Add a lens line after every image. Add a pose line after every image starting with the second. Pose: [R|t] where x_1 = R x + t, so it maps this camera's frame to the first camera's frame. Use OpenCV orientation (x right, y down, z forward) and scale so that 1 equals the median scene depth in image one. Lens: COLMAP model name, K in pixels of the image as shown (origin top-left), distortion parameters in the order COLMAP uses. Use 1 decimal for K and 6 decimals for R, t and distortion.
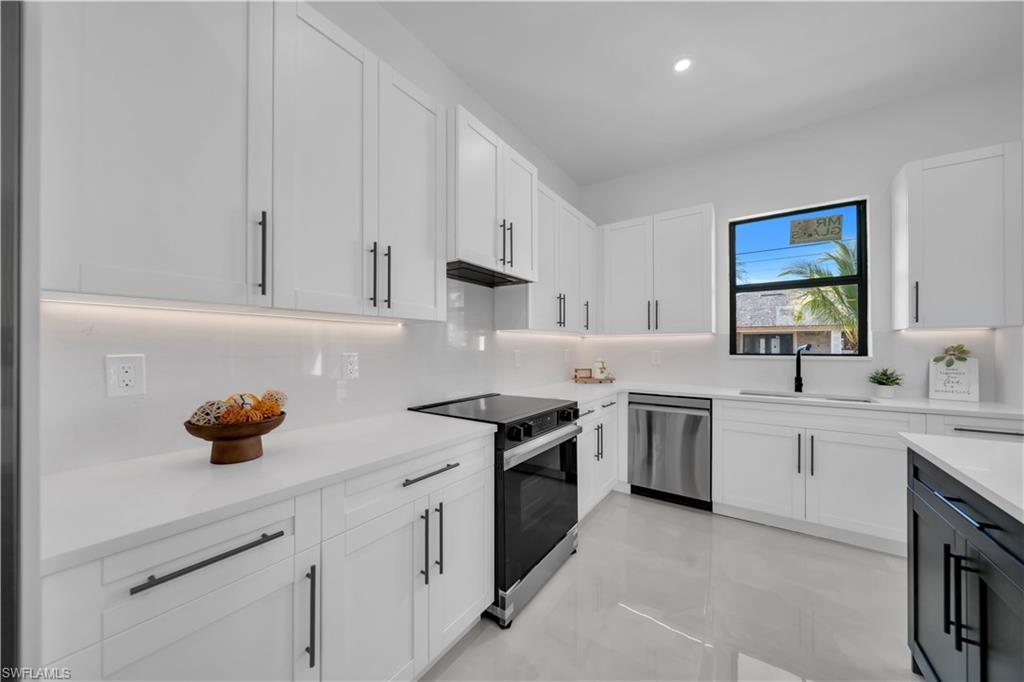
lens RADIAL K [[356.3, 0, 516.8], [0, 356.3, 345.1], [0, 0, 1]] dist [0.002674, -0.001202]
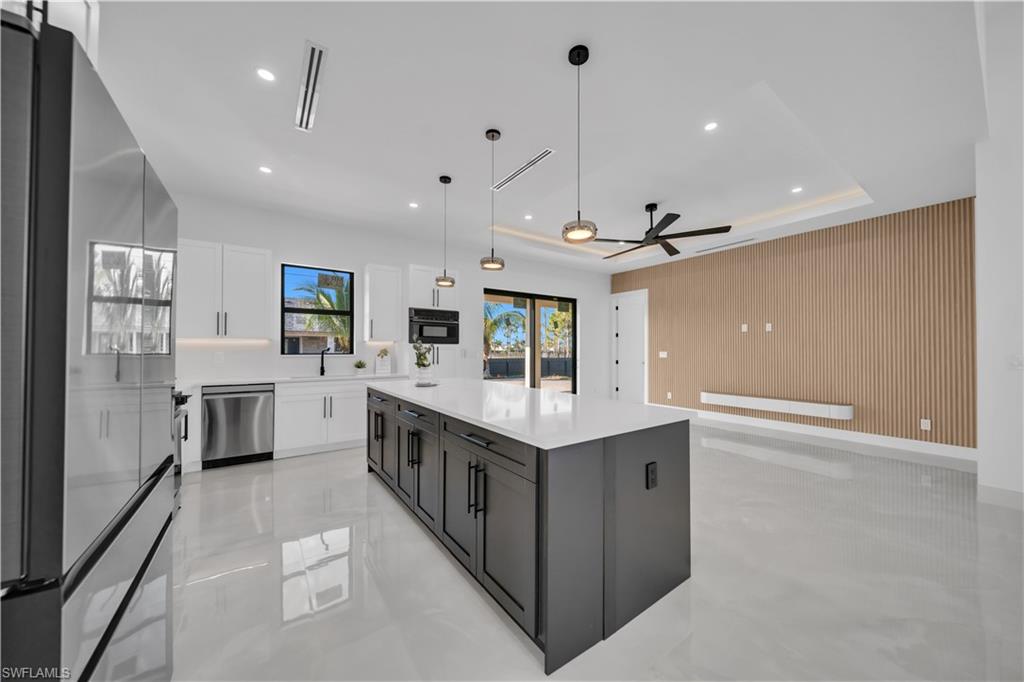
lens RADIAL K [[356.3, 0, 509.3], [0, 356.3, 347.0], [0, 0, 1]] dist [0.002674, -0.001202]
pose [[0.362281, 0.007927, 0.932035, -0.511531], [-0.008766, 0.999949, -0.005097, -0.005230], [-0.932028, -0.006324, 0.362332, -0.485375]]
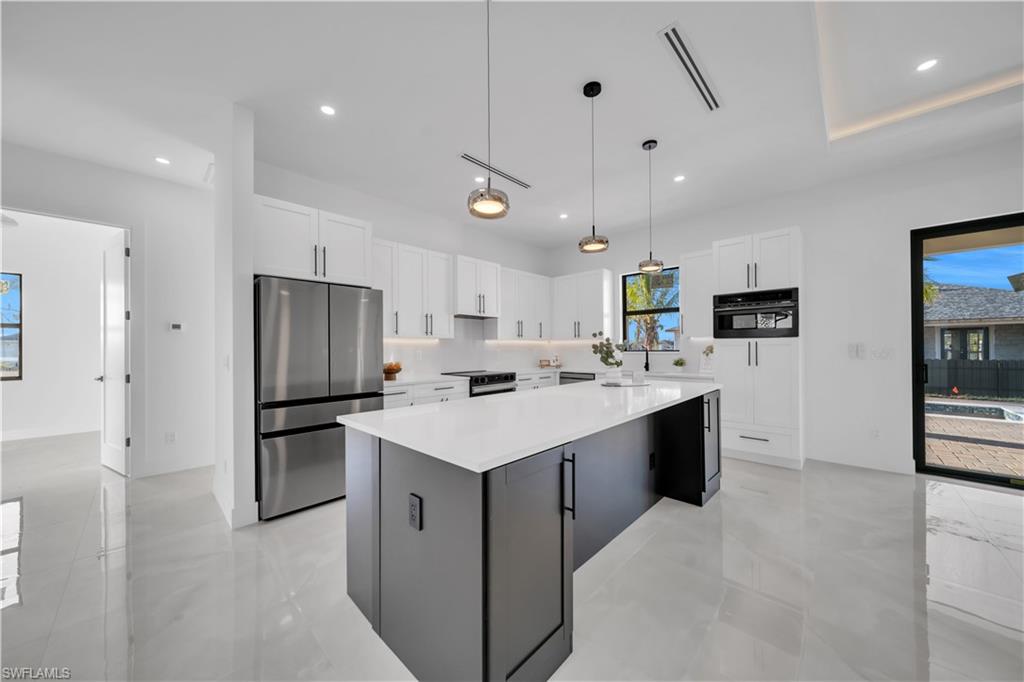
lens RADIAL K [[356.3, 0, 516.6], [0, 356.3, 344.9], [0, 0, 1]] dist [0.002674, -0.001202]
pose [[0.987266, -0.010312, -0.158746, 0.433688], [0.009713, 0.999942, -0.004550, -0.001955], [0.158784, 0.002950, 0.987309, -0.970095]]
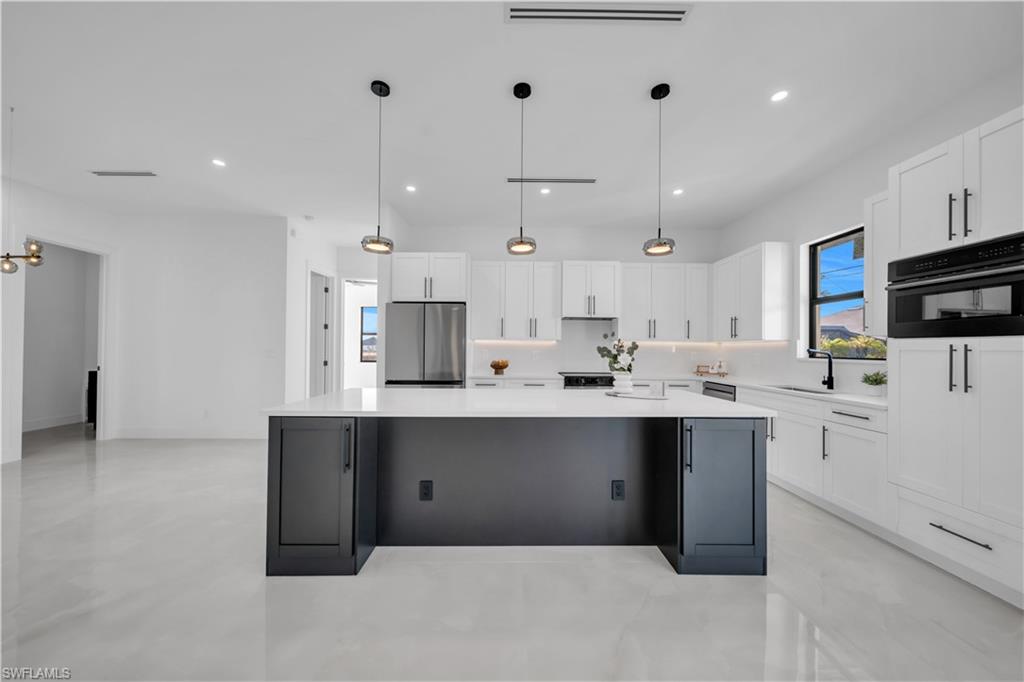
lens RADIAL K [[356.3, 0, 512.2], [0, 356.3, 344.3], [0, 0, 1]] dist [0.002674, -0.001202]
pose [[0.568876, -0.006368, -0.822399, 1.215333], [-0.004962, 0.999925, -0.011175, -0.000326], [0.822408, 0.010438, 0.568802, -0.571308]]
